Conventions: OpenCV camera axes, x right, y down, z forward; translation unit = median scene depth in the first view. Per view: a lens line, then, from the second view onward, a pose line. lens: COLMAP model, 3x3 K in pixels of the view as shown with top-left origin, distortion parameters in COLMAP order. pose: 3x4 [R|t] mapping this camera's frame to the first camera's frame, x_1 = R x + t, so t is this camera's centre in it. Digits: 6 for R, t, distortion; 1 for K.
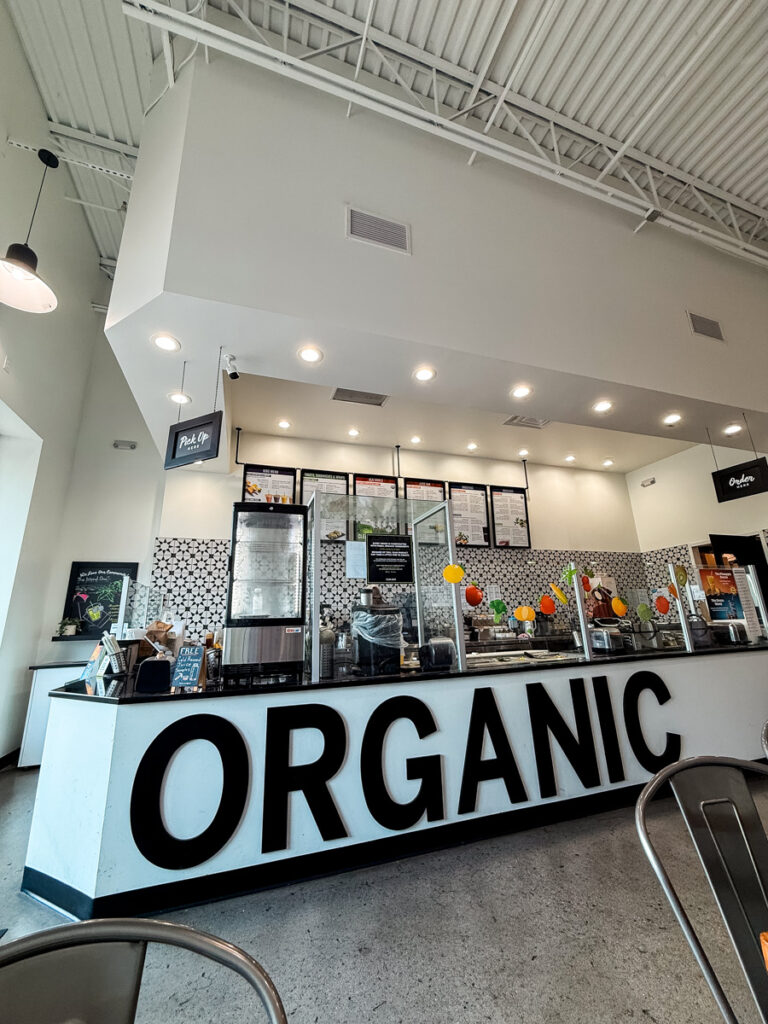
lens RADIAL K [[410.4, 0, 384.0], [0, 410.4, 512.0], [0, 0, 1]] dist [0.000328, -0.000025]
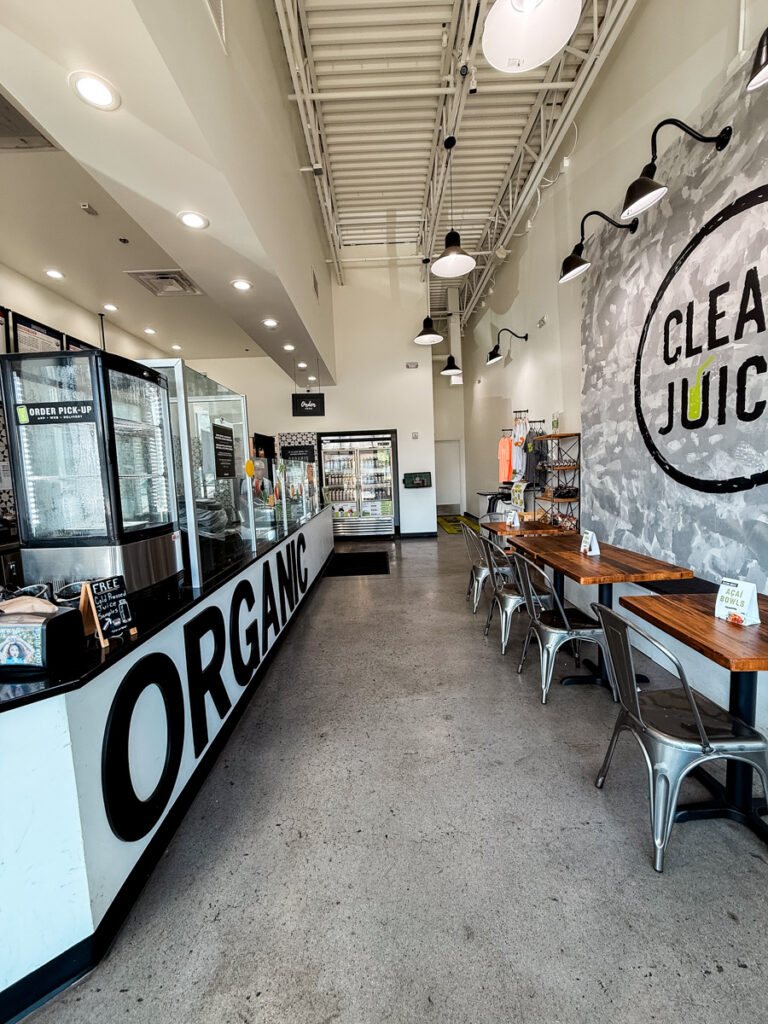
lens RADIAL K [[410.4, 0, 384.0], [0, 410.4, 512.0], [0, 0, 1]] dist [0.000328, -0.000025]
pose [[0.311983, -0.077524, 0.946920, -0.846721], [-0.219605, 0.963792, 0.151259, 0.023196], [-0.924359, -0.255139, 0.283662, 0.383304]]
